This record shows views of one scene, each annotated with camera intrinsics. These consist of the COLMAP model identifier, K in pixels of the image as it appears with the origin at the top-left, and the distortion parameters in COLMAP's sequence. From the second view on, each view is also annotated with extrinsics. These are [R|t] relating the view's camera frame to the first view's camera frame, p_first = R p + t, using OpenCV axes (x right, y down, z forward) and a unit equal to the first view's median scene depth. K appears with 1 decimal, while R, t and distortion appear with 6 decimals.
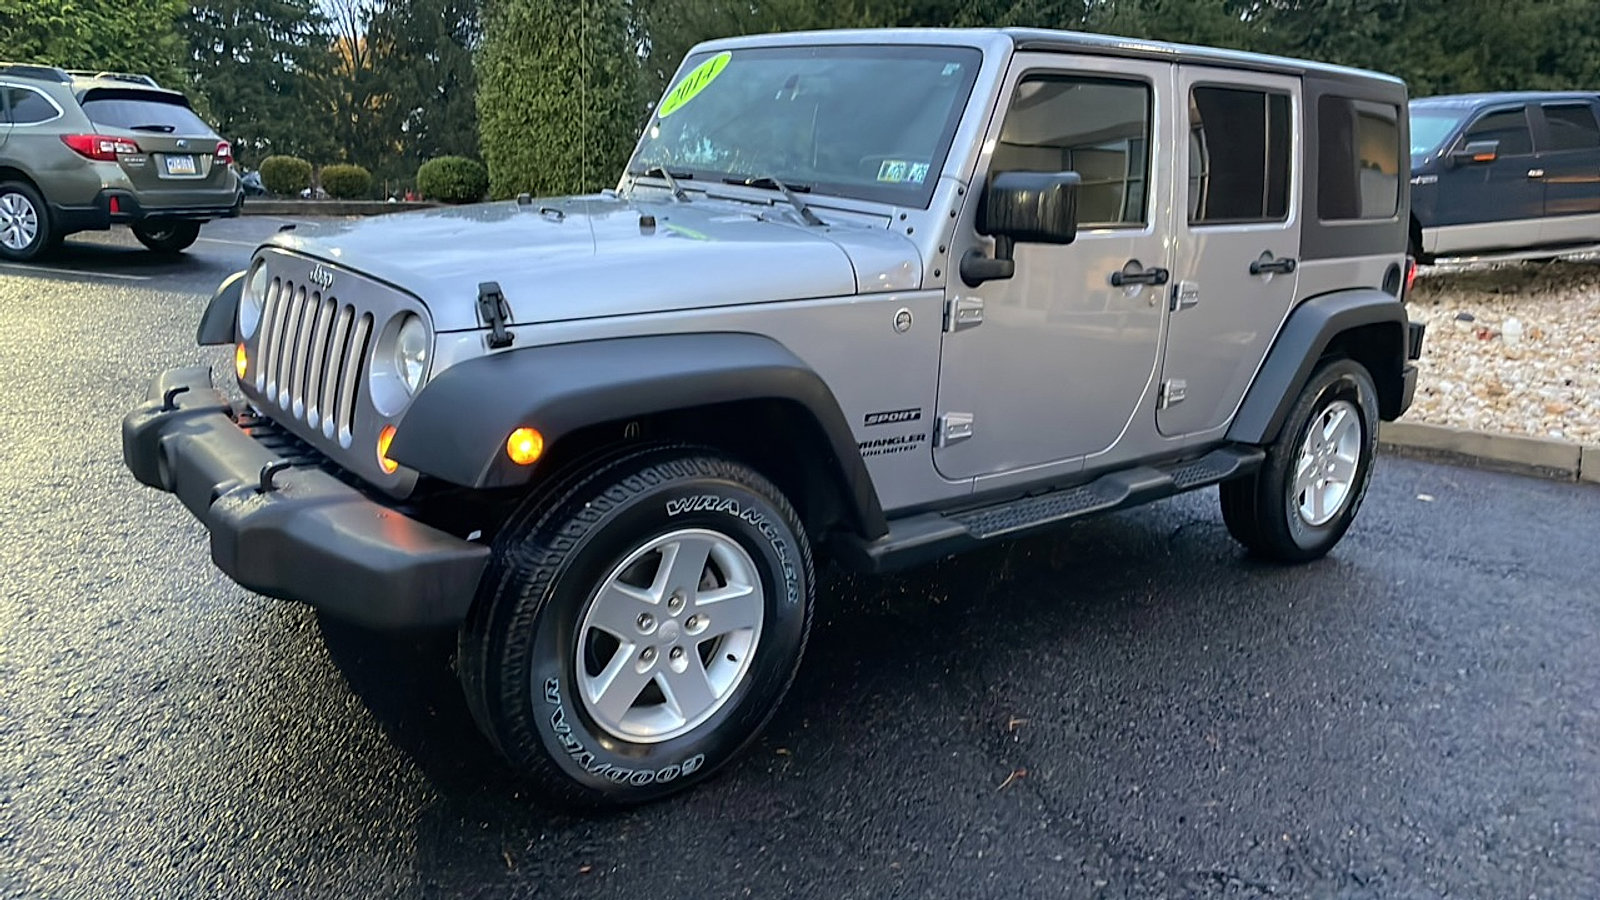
lens RADIAL K [[1178.9, 0, 808.5], [0, 1178.9, 450.1], [0, 0, 1]] dist [0.079759, -0.104041]
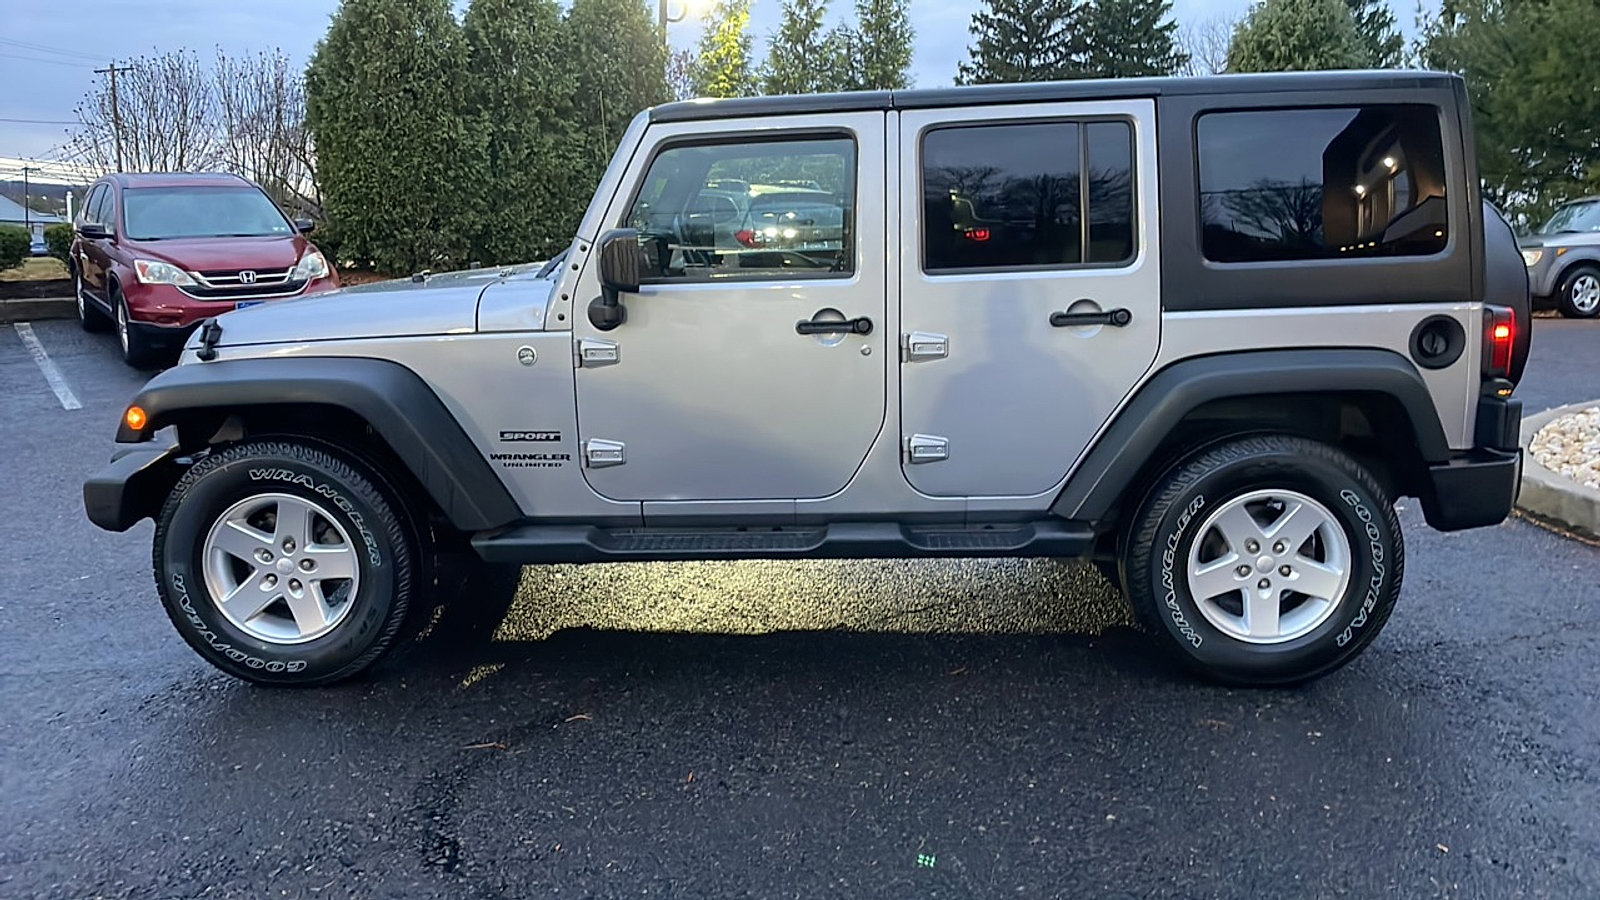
lens RADIAL K [[1178.9, 0, 798.2], [0, 1178.9, 449.9], [0, 0, 1]] dist [0.079759, -0.104041]
pose [[0.734257, 0.076310, -0.674569, 1.057621], [-0.112843, 0.993558, -0.010432, -0.031696], [0.669428, 0.083780, 0.738138, 0.288345]]
